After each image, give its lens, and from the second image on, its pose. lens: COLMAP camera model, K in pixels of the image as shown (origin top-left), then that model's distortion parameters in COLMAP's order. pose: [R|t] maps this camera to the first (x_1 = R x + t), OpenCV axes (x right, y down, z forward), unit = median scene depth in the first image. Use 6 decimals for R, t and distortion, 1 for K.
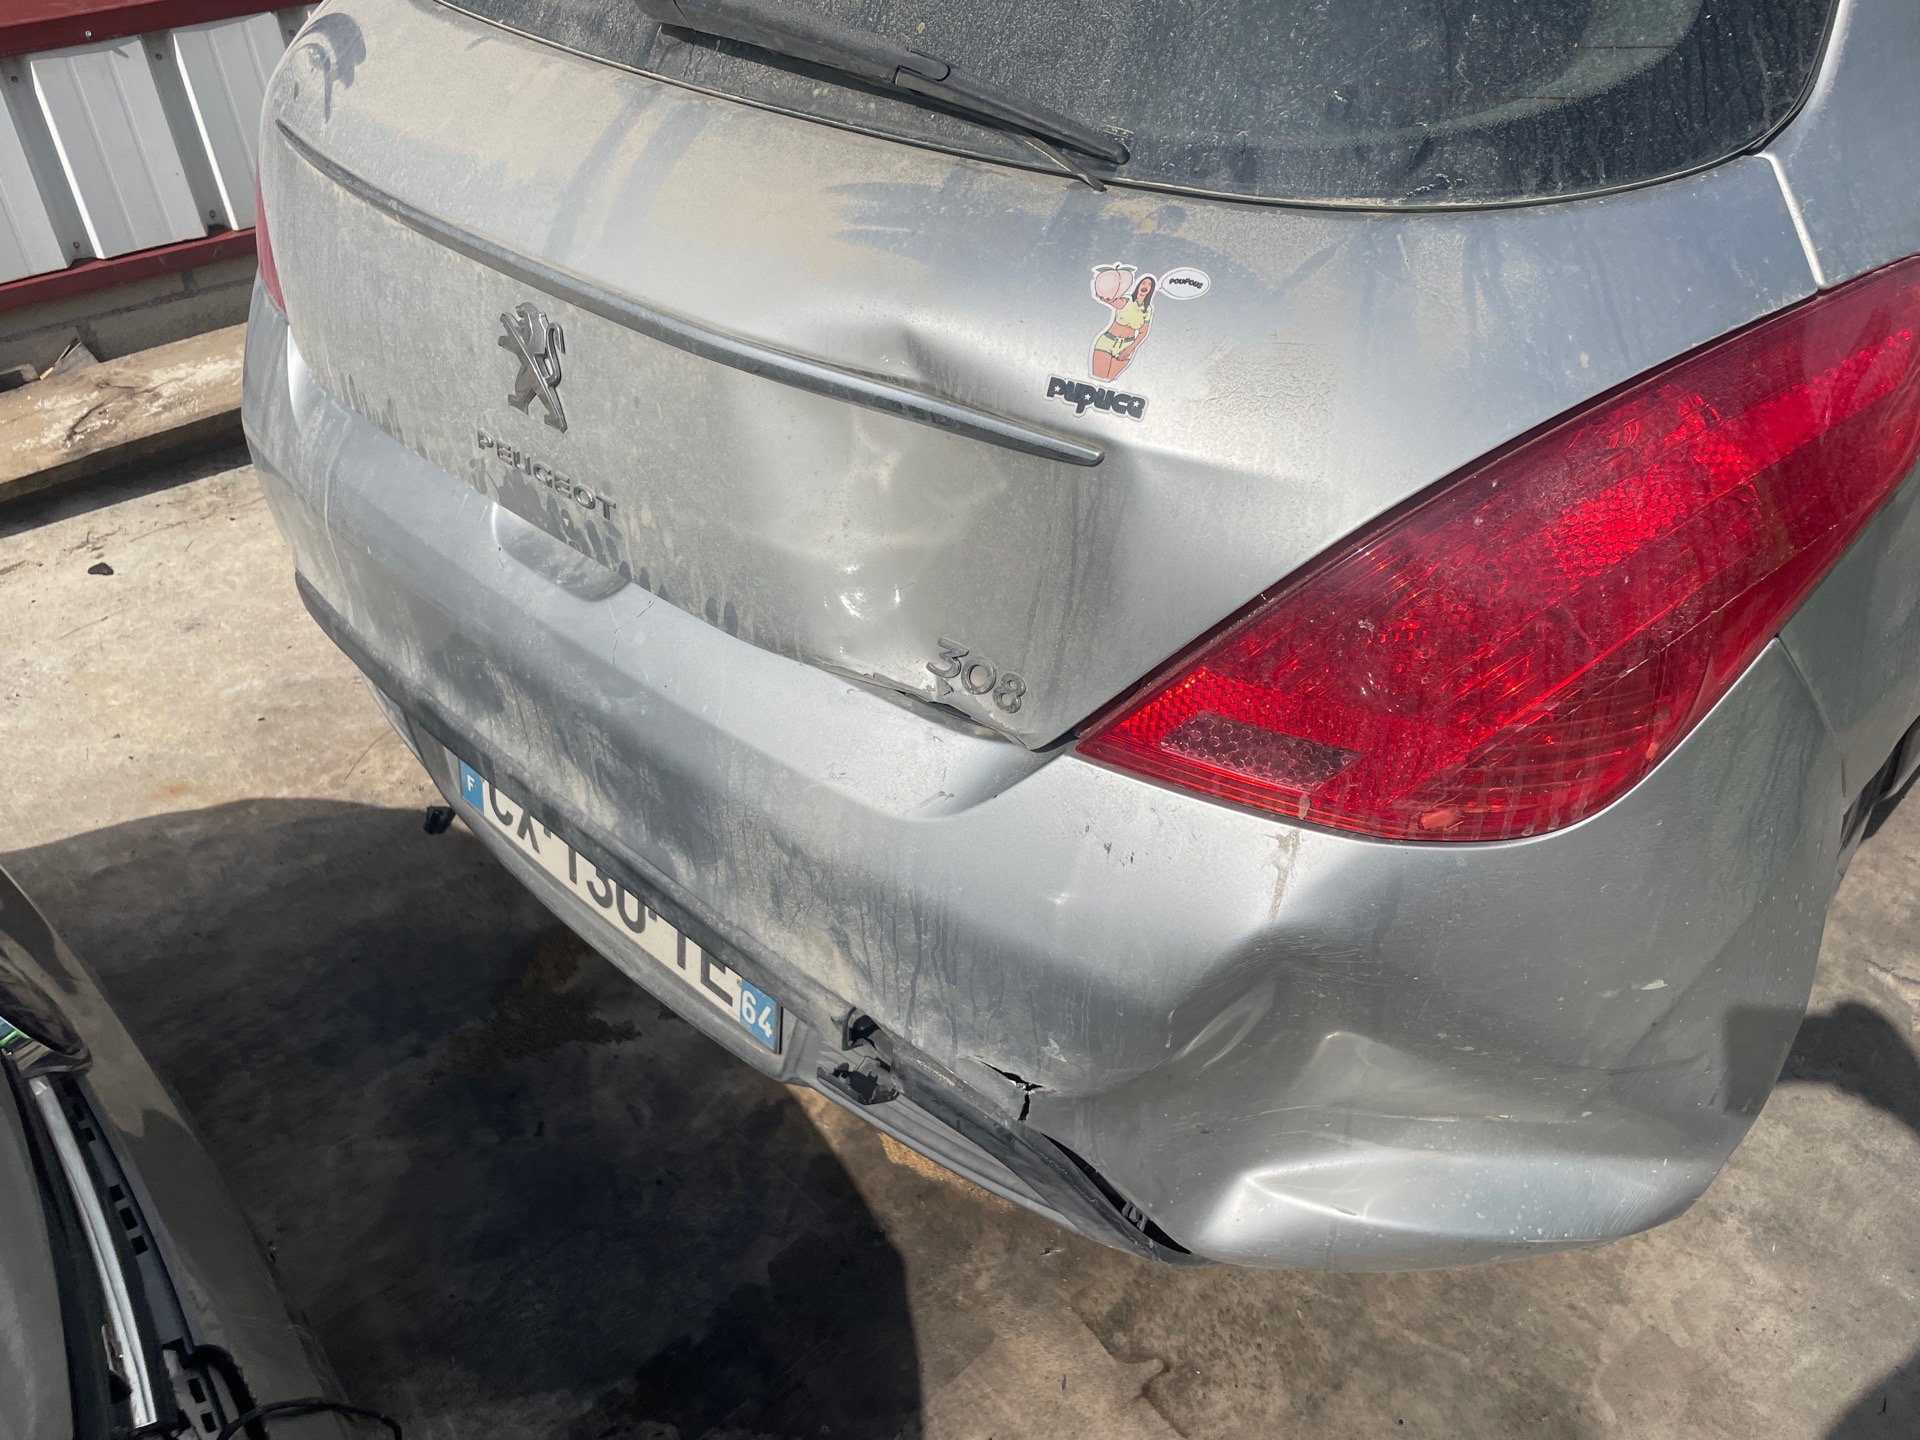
lens RADIAL K [[1452.7, 0, 943.4], [0, 1452.7, 730.7], [0, 0, 1]] dist [0.082557, -0.114350]
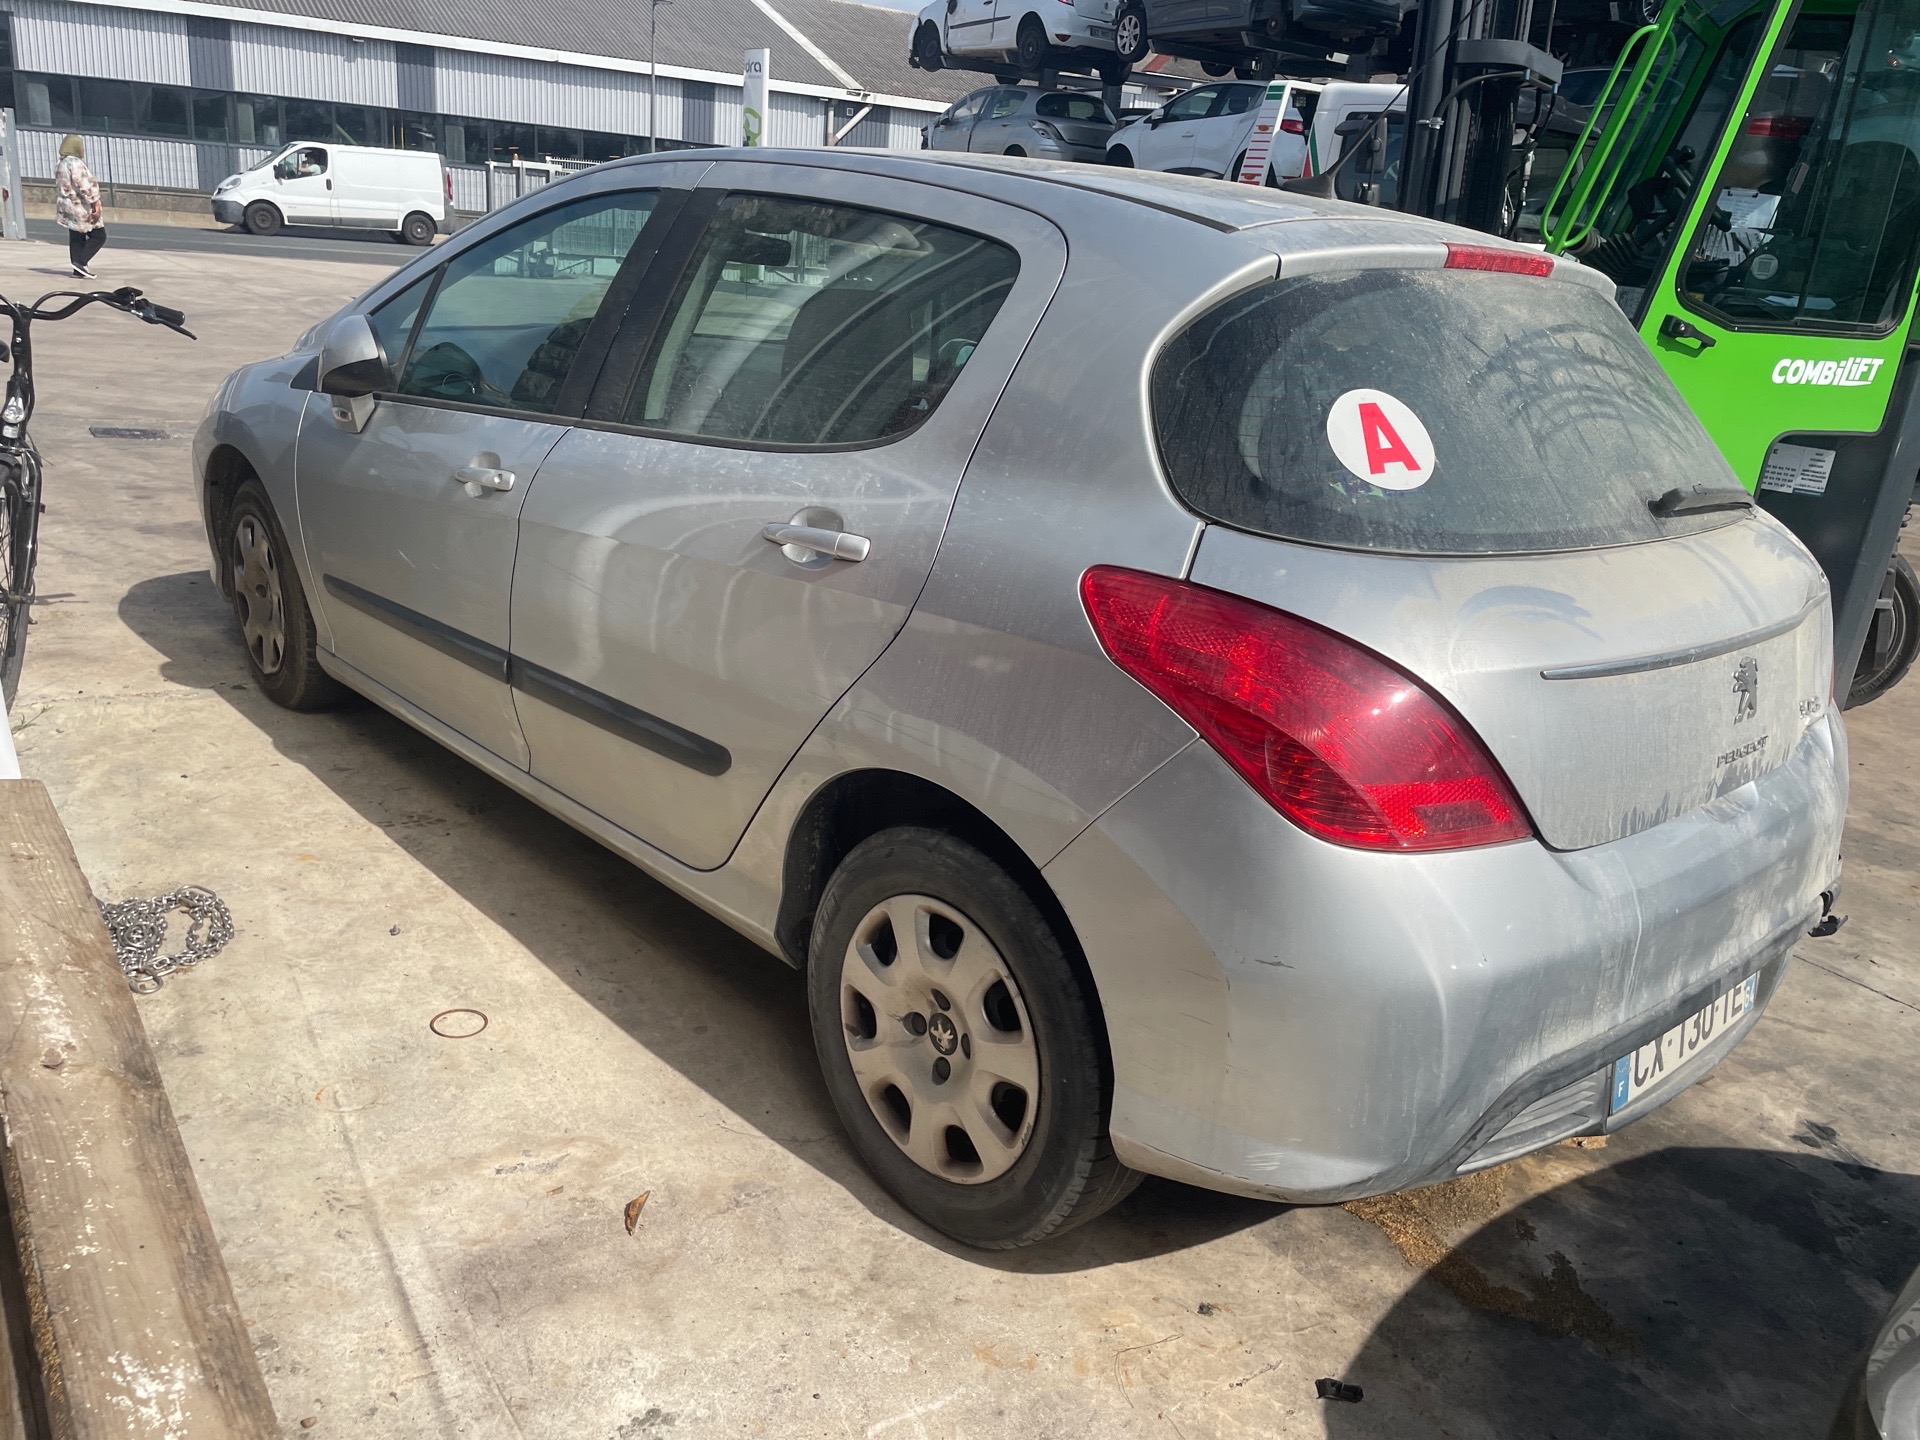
lens RADIAL K [[1439.9, 0, 952.6], [0, 1439.9, 731.2], [0, 0, 1]] dist [0.089040, -0.114692]
pose [[0.065382, -0.299081, 0.951985, -1.923913], [0.549287, 0.807264, 0.215890, -1.053304], [-0.833072, 0.508798, 0.217062, 1.359908]]
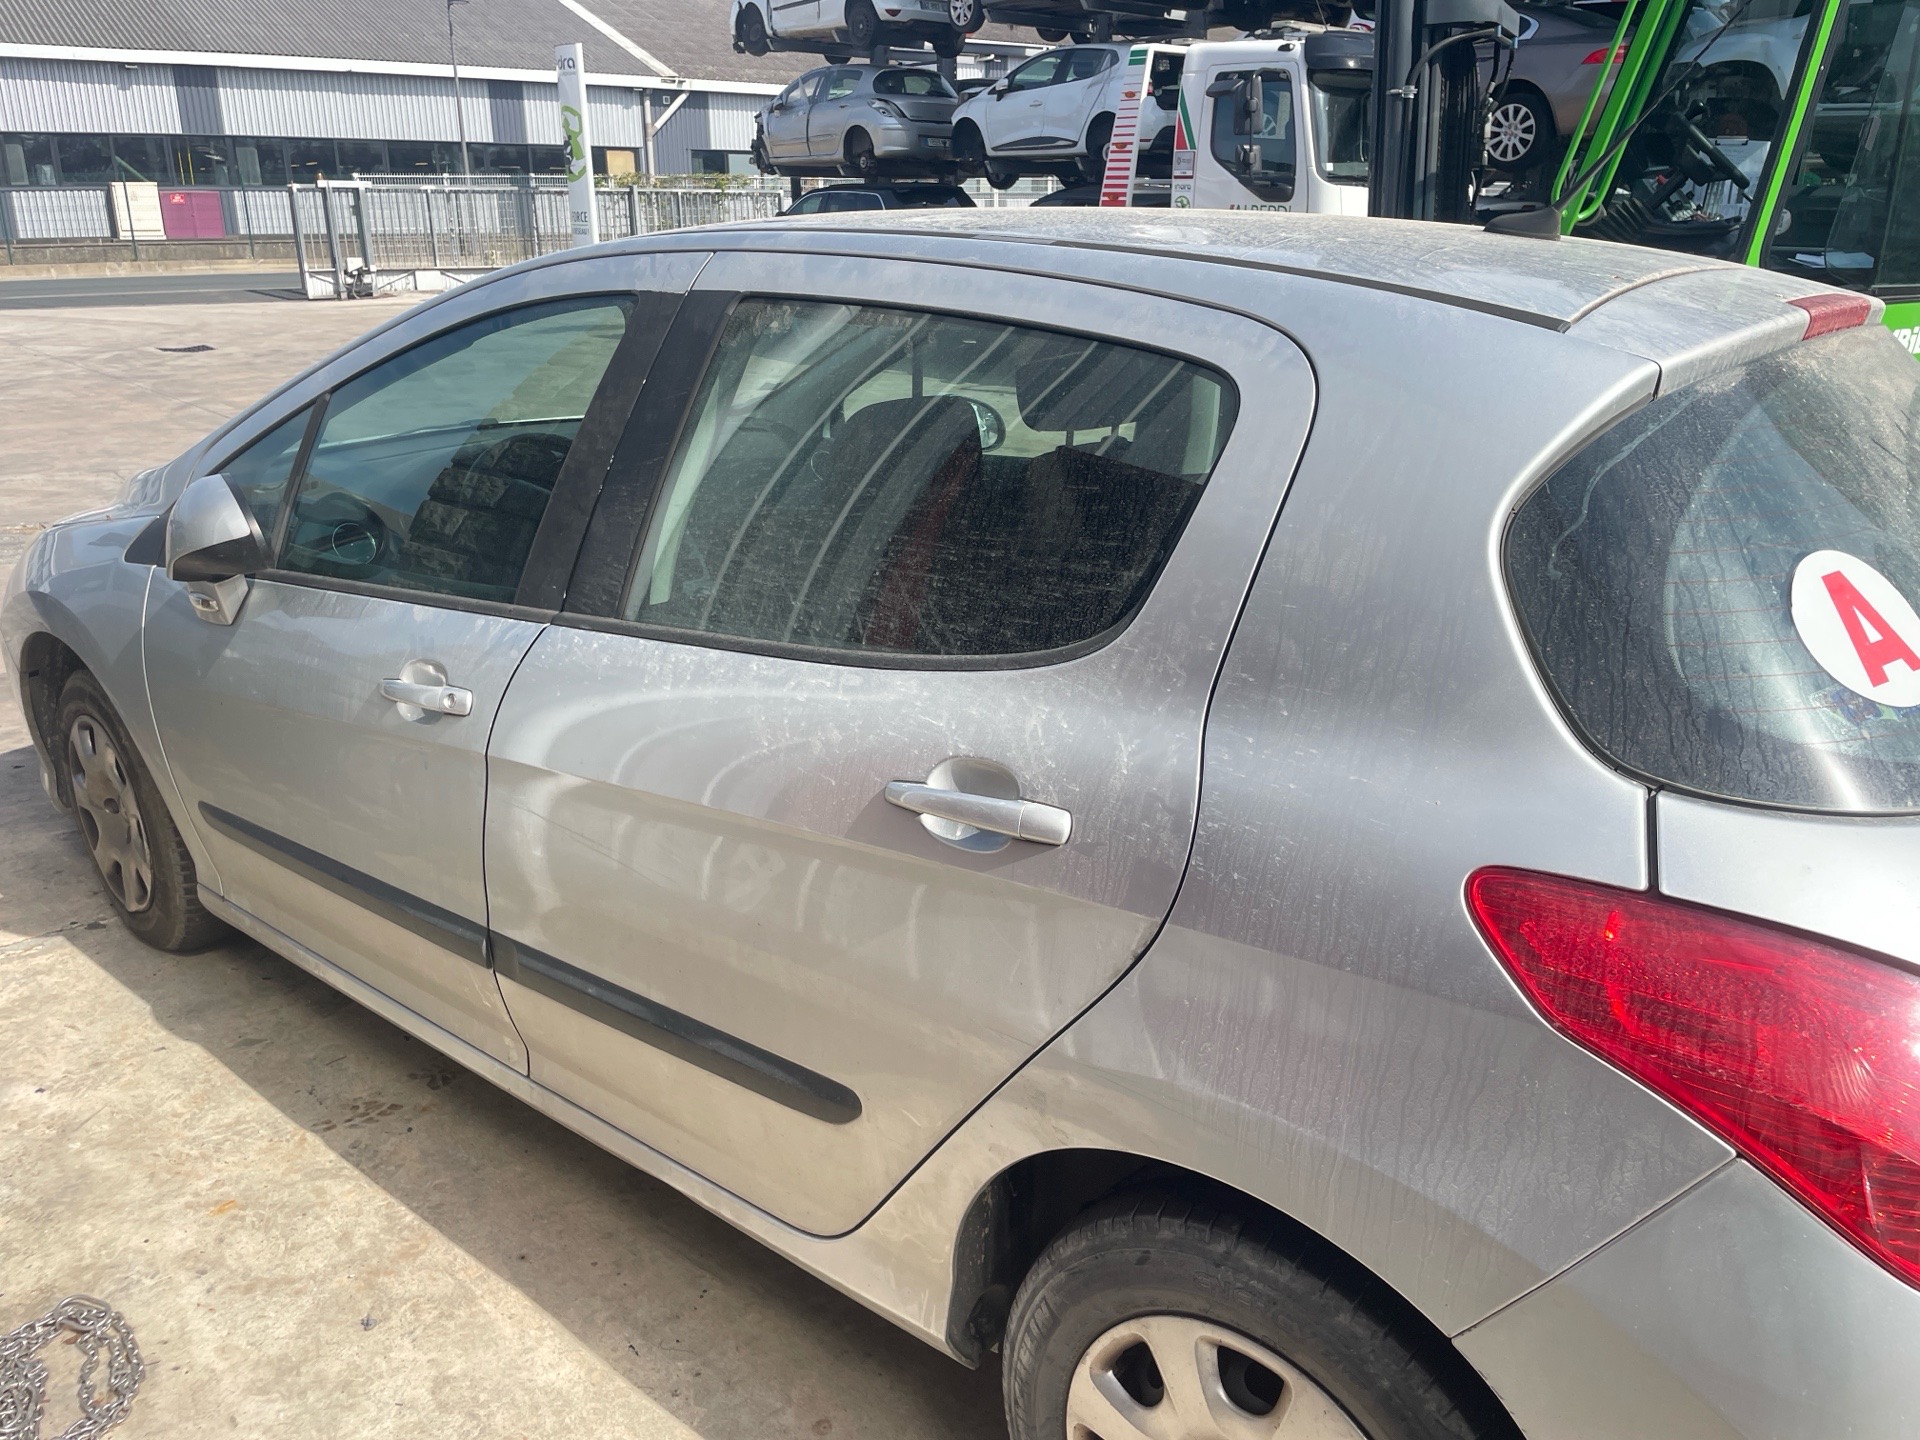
lens RADIAL K [[1447.2, 0, 991.3], [0, 1447.2, 700.1], [0, 0, 1]] dist [0.077891, -0.097653]
pose [[-0.068511, -0.296560, 0.952554, -1.321601], [0.615220, 0.739079, 0.274348, -1.346507], [-0.785373, 0.604826, 0.131815, 1.536786]]
